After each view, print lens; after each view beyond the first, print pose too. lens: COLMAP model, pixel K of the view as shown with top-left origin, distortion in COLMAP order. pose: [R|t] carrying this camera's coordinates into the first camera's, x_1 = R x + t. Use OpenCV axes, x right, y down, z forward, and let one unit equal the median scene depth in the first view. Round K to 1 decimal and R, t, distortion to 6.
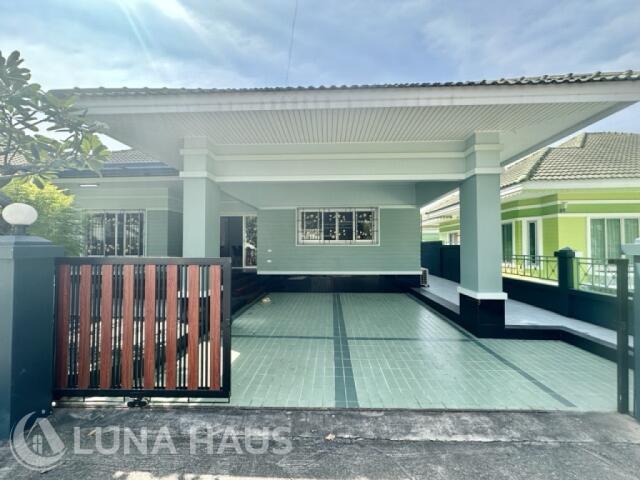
lens RADIAL K [[255.6, 0, 320.0], [0, 255.6, 240.0], [0, 0, 1]] dist [0.000556, -0.000088]
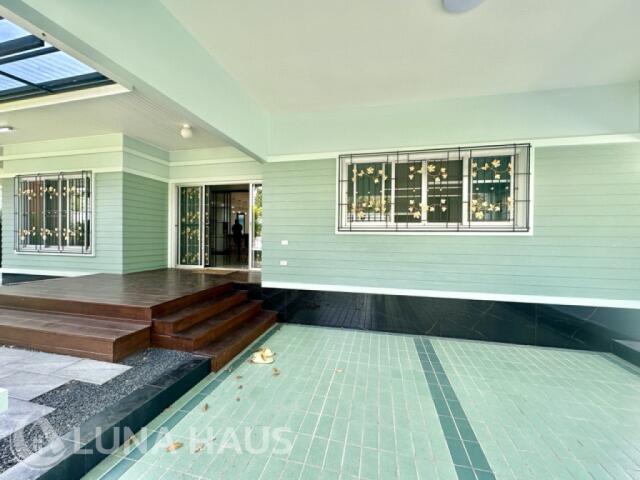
lens RADIAL K [[255.6, 0, 320.0], [0, 255.6, 240.0], [0, 0, 1]] dist [0.000556, -0.000088]
pose [[0.982478, 0.016906, -0.185613, -0.032939], [-0.010307, 0.999282, 0.036461, 0.017617], [0.186096, -0.033909, 0.981946, 0.520942]]
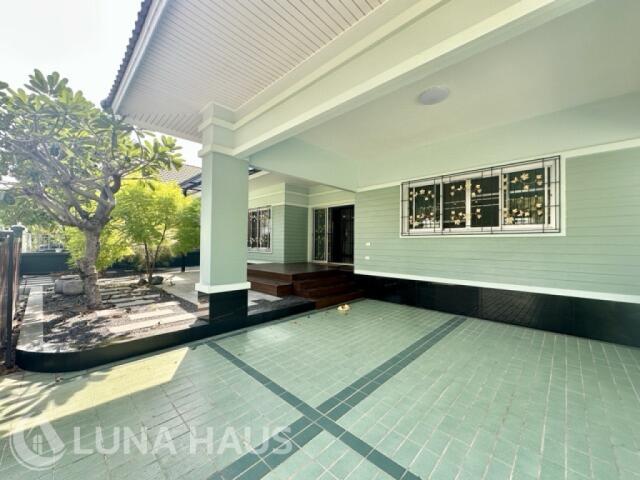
lens RADIAL K [[255.6, 0, 320.0], [0, 255.6, 240.0], [0, 0, 1]] dist [0.000556, -0.000088]
pose [[0.744981, -0.001017, -0.667085, 0.212052], [0.006765, 0.999959, 0.006030, 0.023968], [0.667052, -0.009005, 0.744957, 0.339938]]
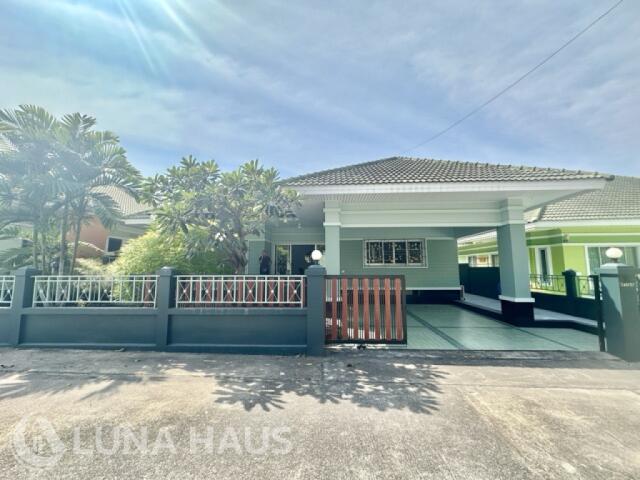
lens RADIAL K [[255.6, 0, 320.0], [0, 255.6, 240.0], [0, 0, 1]] dist [0.000556, -0.000088]
pose [[0.999932, -0.002595, -0.011399, -0.306947], [0.001660, 0.996690, -0.081284, -0.013997], [0.011572, 0.081260, 0.996626, -0.332884]]
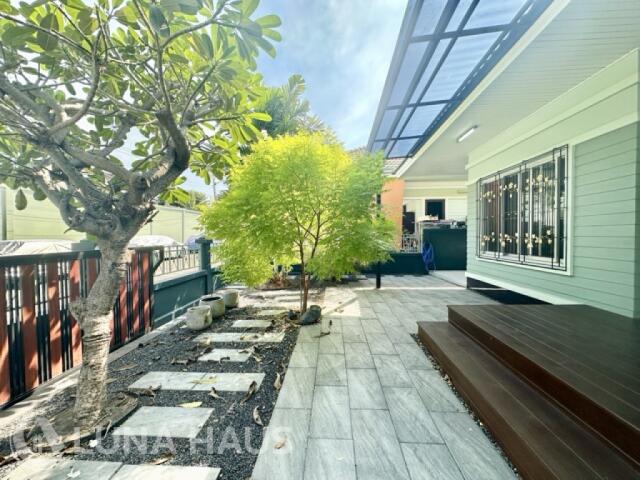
lens RADIAL K [[255.6, 0, 320.0], [0, 255.6, 240.0], [0, 0, 1]] dist [0.000556, -0.000088]
pose [[-0.024474, 0.021247, -0.999475, -0.285324], [0.031325, 0.999299, 0.020476, 0.009035], [0.999210, -0.030807, -0.025123, 0.649227]]
